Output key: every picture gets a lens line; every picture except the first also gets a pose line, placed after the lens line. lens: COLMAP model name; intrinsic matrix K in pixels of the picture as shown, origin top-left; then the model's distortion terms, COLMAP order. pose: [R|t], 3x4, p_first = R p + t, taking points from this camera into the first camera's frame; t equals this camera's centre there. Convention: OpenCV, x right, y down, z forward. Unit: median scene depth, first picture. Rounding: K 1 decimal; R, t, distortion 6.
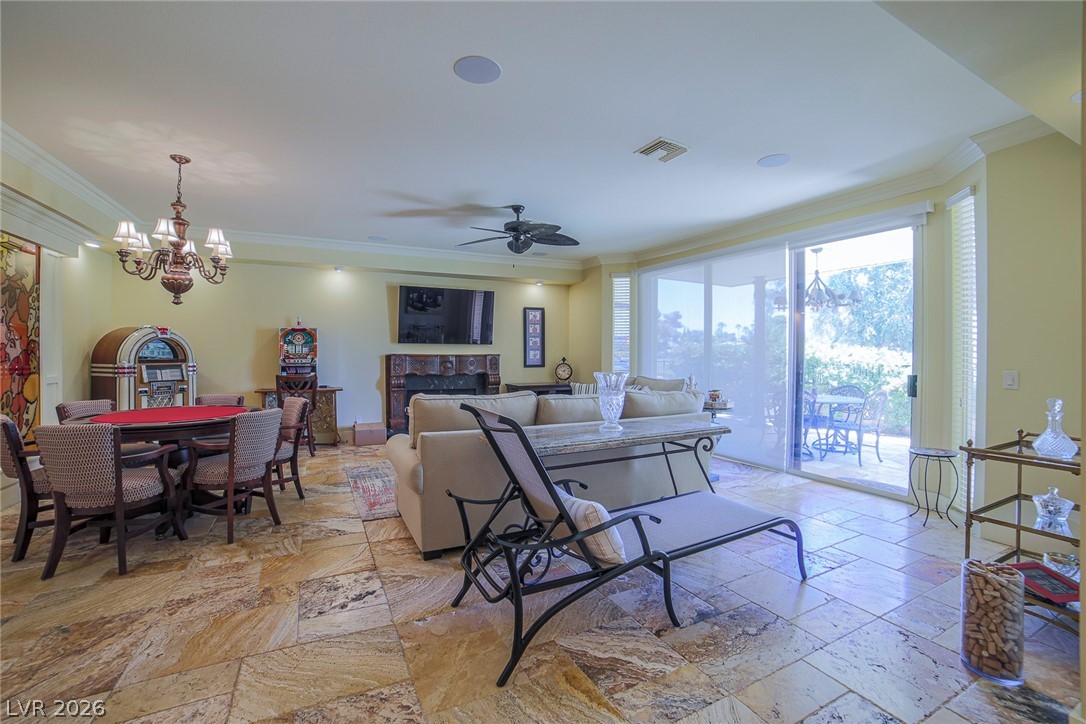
lens RADIAL K [[464.2, 0, 548.7], [0, 464.2, 354.0], [0, 0, 1]] dist [-0.099126, 0.029297]
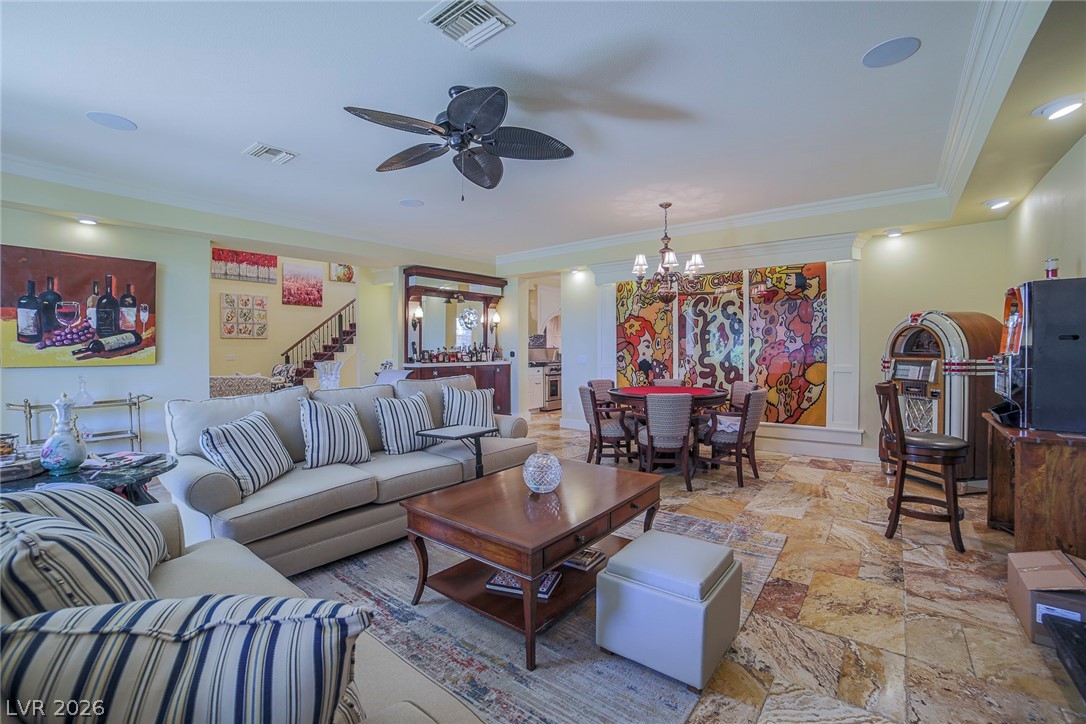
lens RADIAL K [[464.2, 0, 548.7], [0, 464.2, 354.0], [0, 0, 1]] dist [-0.099126, 0.029297]
pose [[-0.908677, 0.009390, -0.417395, 0.077277], [0.004037, 0.999898, 0.013706, -0.001300], [0.417481, 0.010770, -0.908622, 1.890686]]
